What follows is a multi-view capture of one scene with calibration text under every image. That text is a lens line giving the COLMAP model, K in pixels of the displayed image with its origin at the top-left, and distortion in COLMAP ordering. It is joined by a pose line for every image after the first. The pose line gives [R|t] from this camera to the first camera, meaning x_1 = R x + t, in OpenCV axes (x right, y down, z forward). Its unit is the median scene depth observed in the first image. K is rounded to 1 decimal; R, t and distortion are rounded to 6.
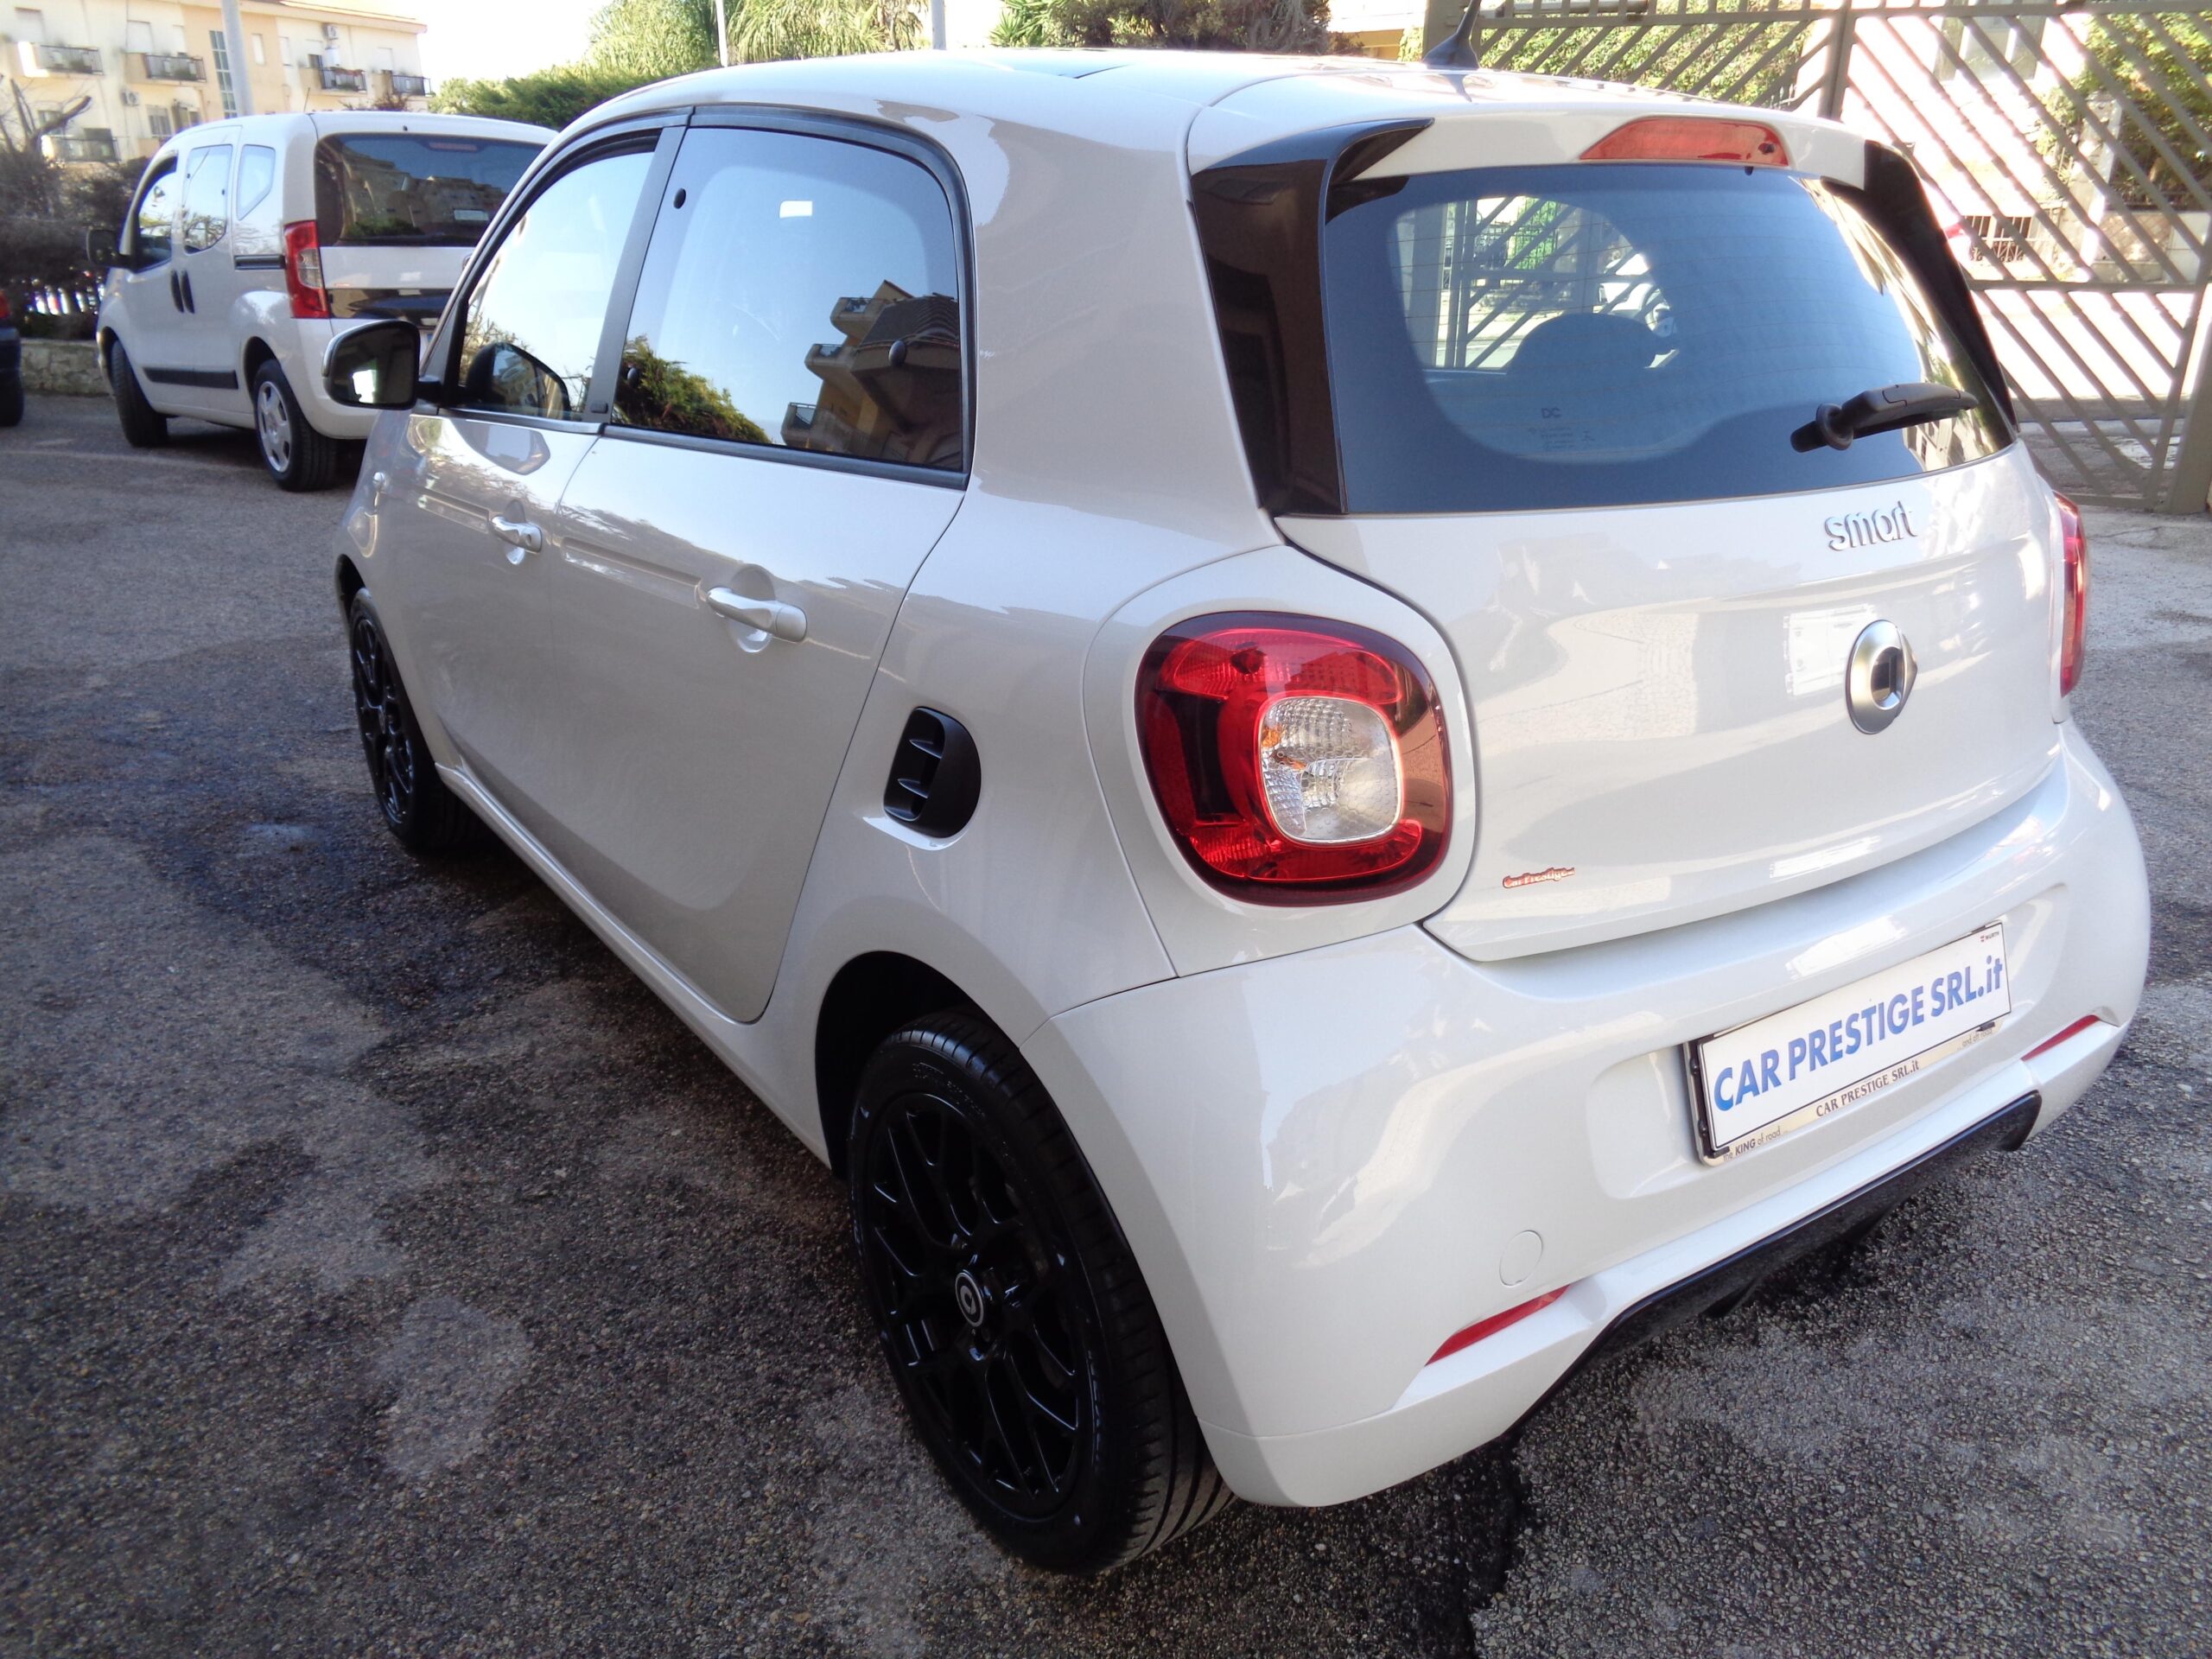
lens RADIAL K [[1657.6, 0, 1100.7], [0, 1657.6, 831.2], [0, 0, 1]] dist [0.009941, -0.006482]
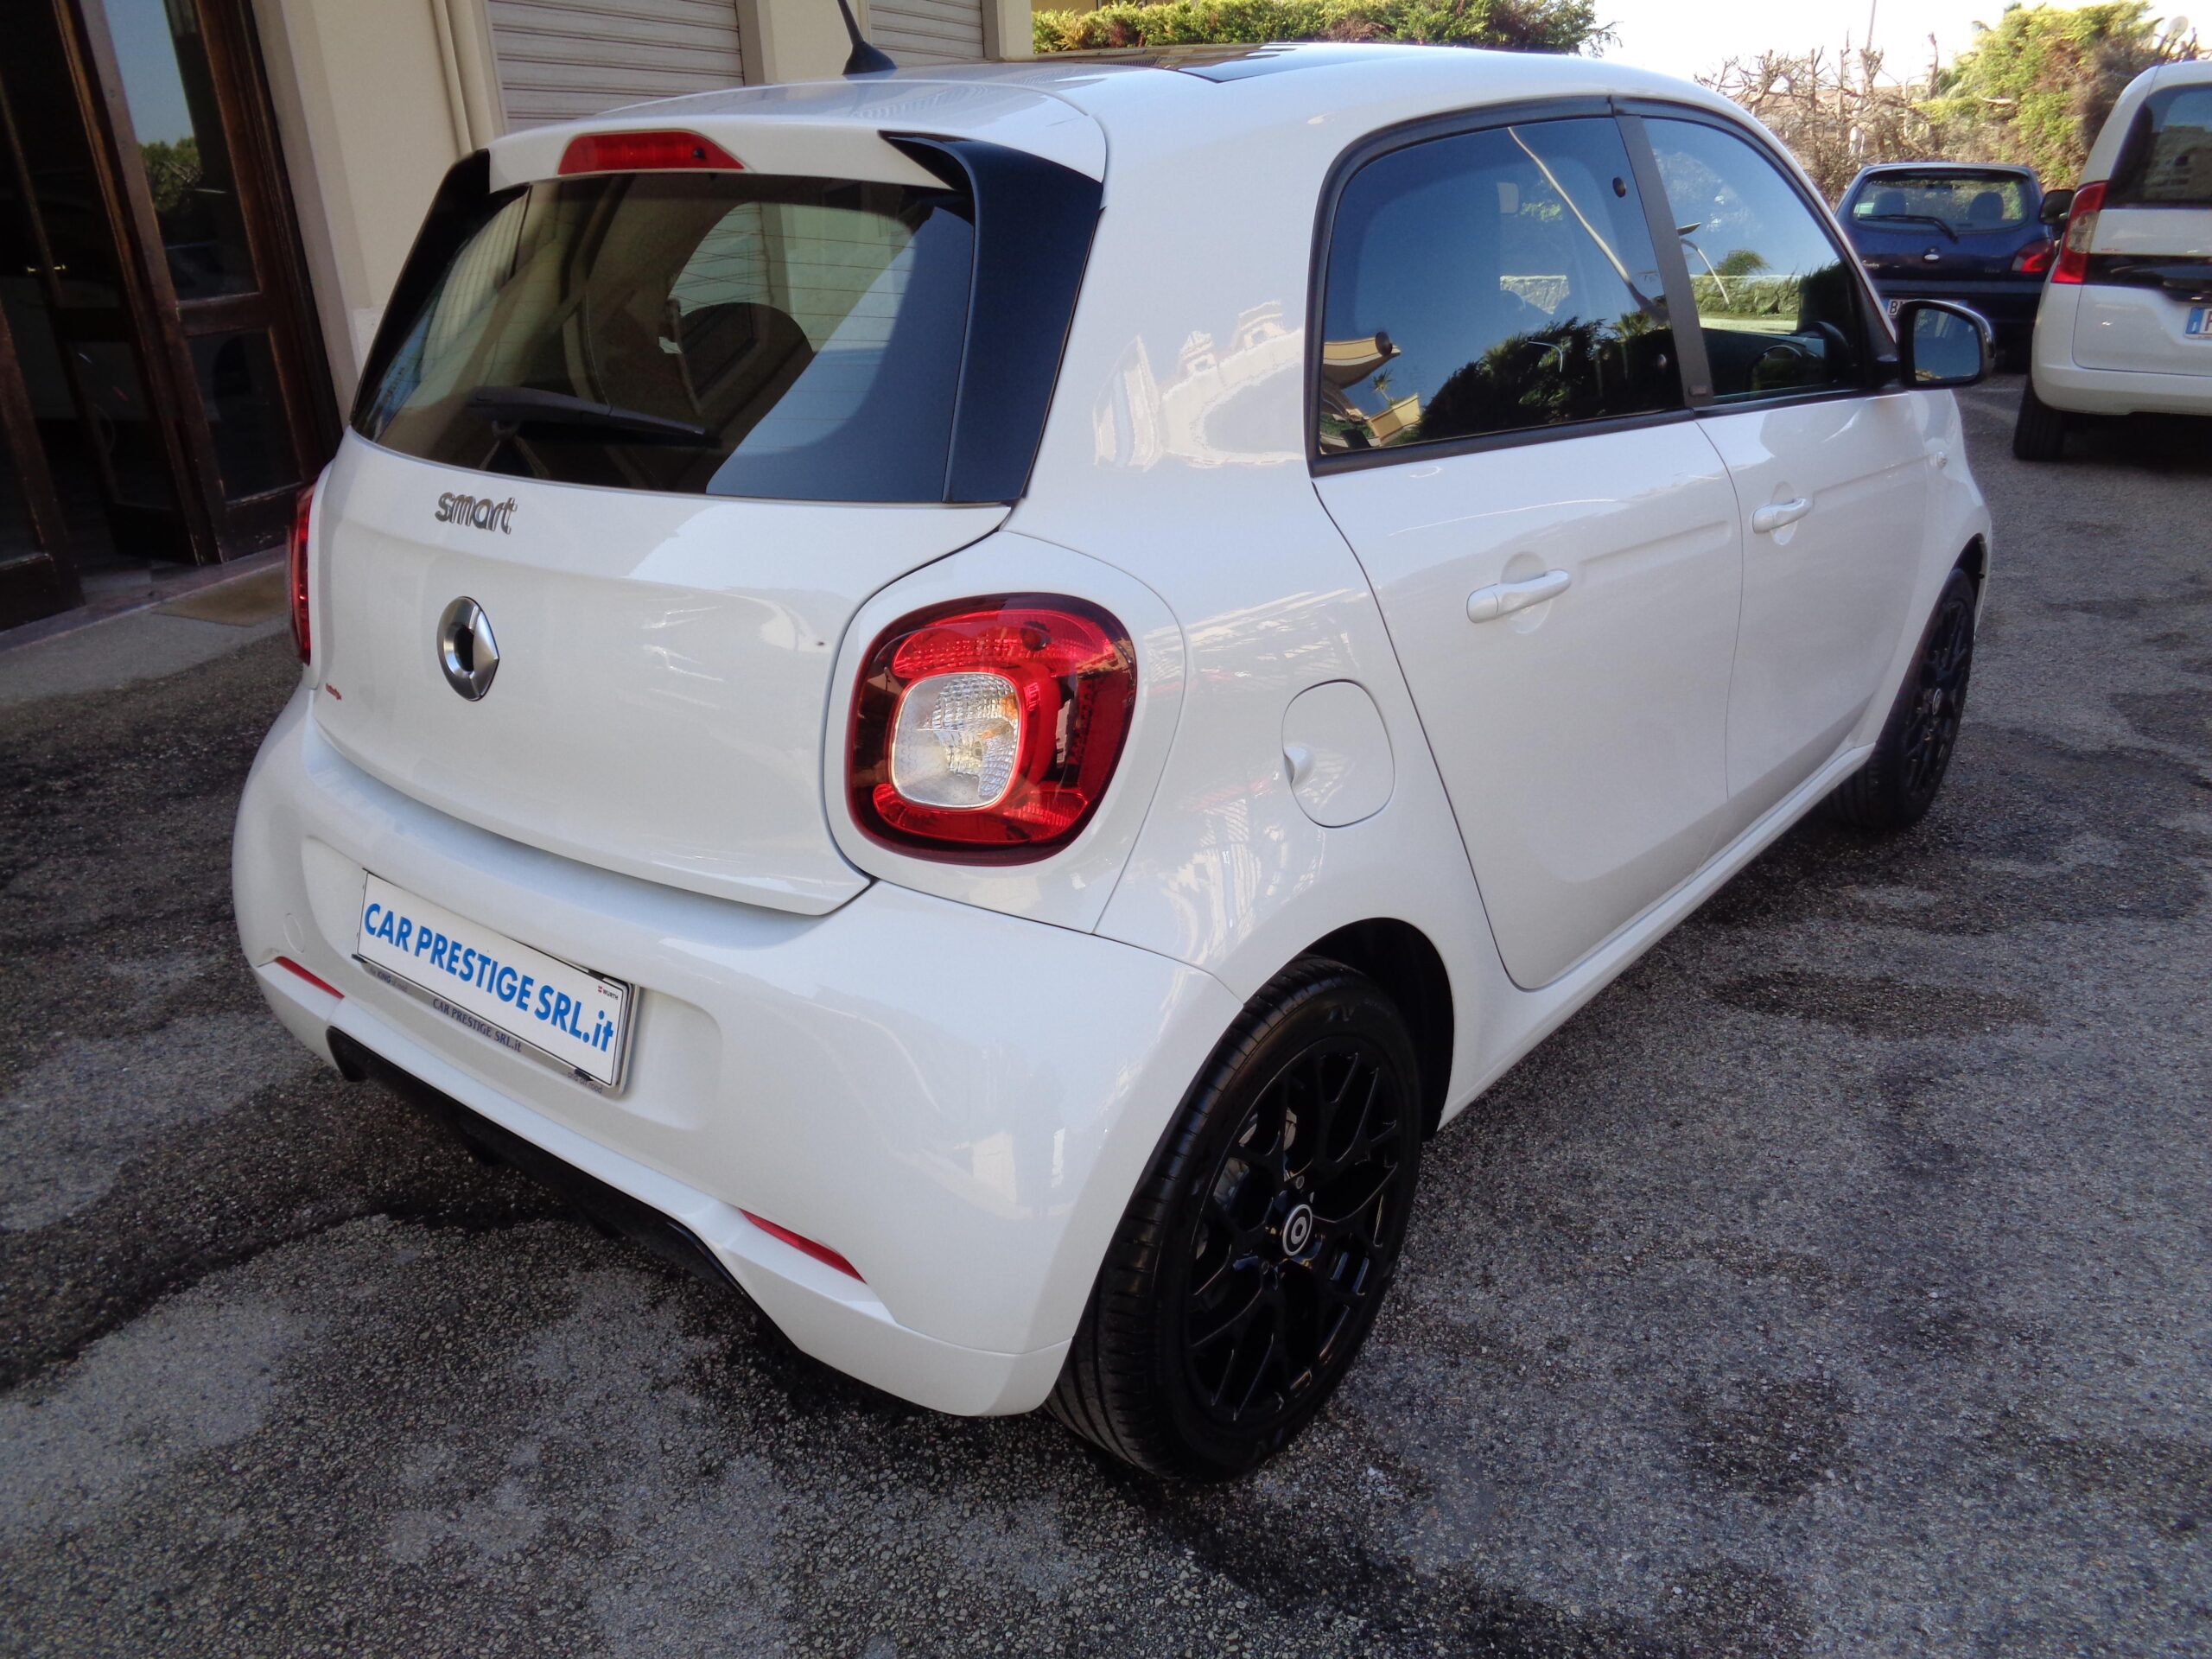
lens RADIAL K [[1657.6, 0, 1101.2], [0, 1657.6, 830.5], [0, 0, 1]] dist [0.009941, -0.006482]
pose [[0.277427, 0.341387, -0.898047, 1.449367], [-0.315474, 0.915279, 0.250480, -0.352065], [0.907475, 0.213820, 0.361622, 0.904847]]
